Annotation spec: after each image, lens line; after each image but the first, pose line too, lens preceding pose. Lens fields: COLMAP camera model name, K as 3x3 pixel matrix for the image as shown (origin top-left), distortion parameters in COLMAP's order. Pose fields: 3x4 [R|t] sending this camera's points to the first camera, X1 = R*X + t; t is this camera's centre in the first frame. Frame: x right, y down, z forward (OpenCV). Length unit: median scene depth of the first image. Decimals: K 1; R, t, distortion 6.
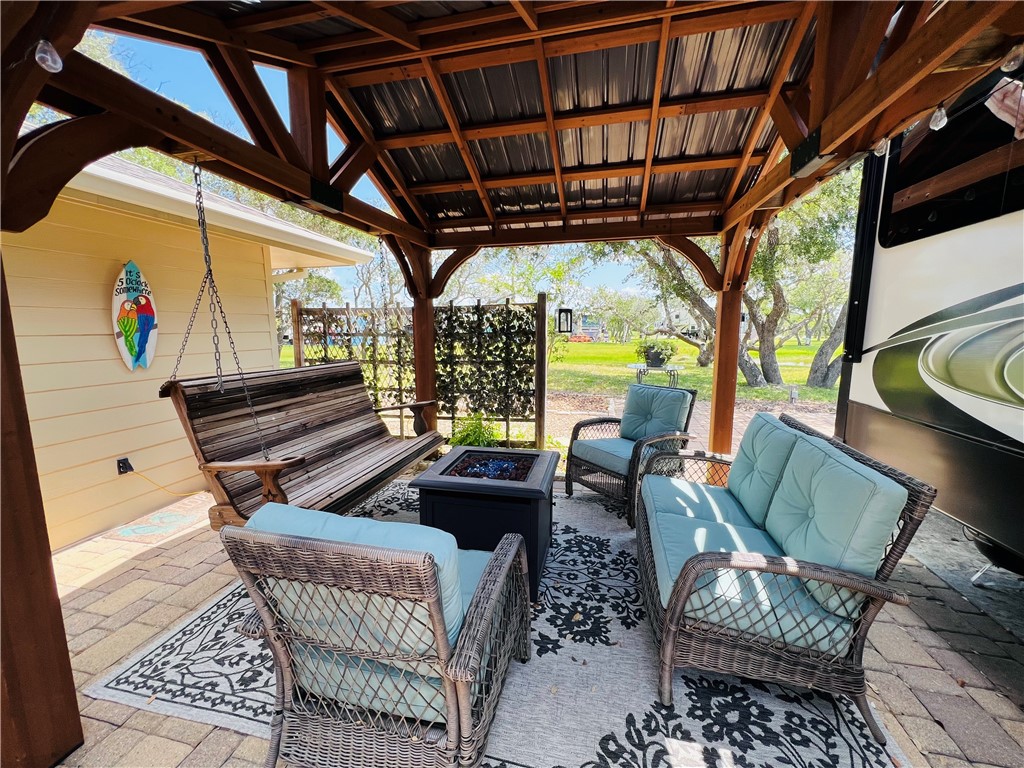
lens RADIAL K [[414.6, 0, 512.6], [0, 414.6, 386.2], [0, 0, 1]] dist [0.001261, 0.000145]
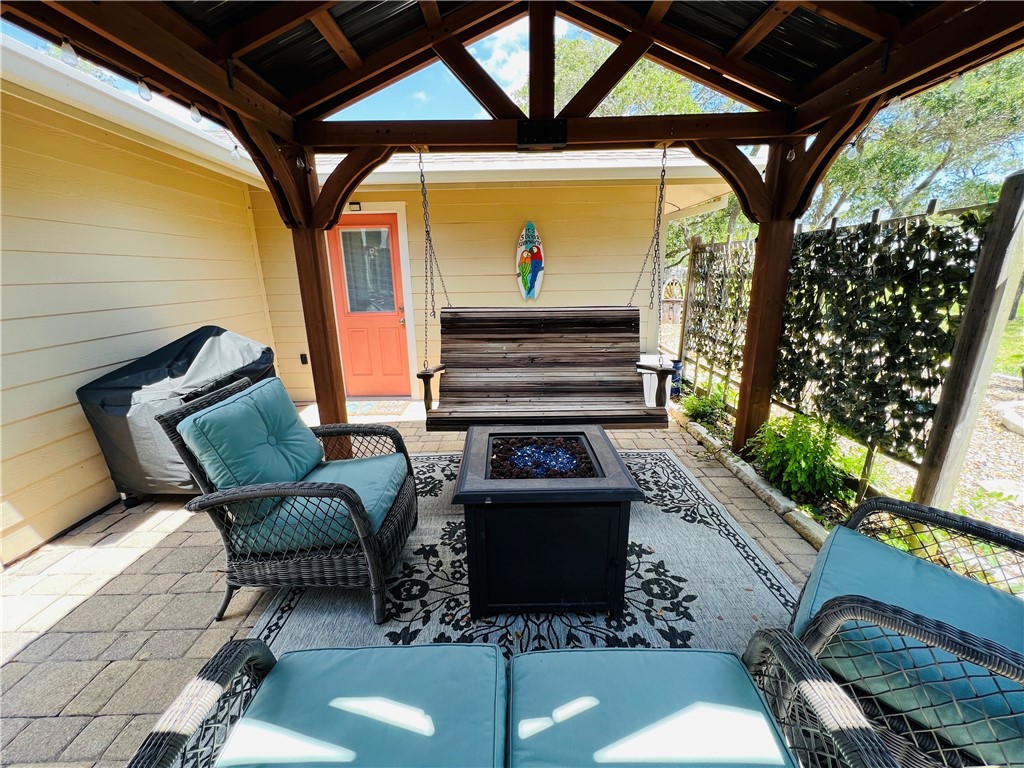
lens RADIAL K [[414.6, 0, 509.3], [0, 414.6, 384.6], [0, 0, 1]] dist [0.001261, 0.000145]
pose [[0.231034, 0.258572, -0.937957, 0.462699], [-0.123606, 0.964028, 0.235313, -0.079581], [0.965062, 0.061572, 0.254684, 0.540600]]
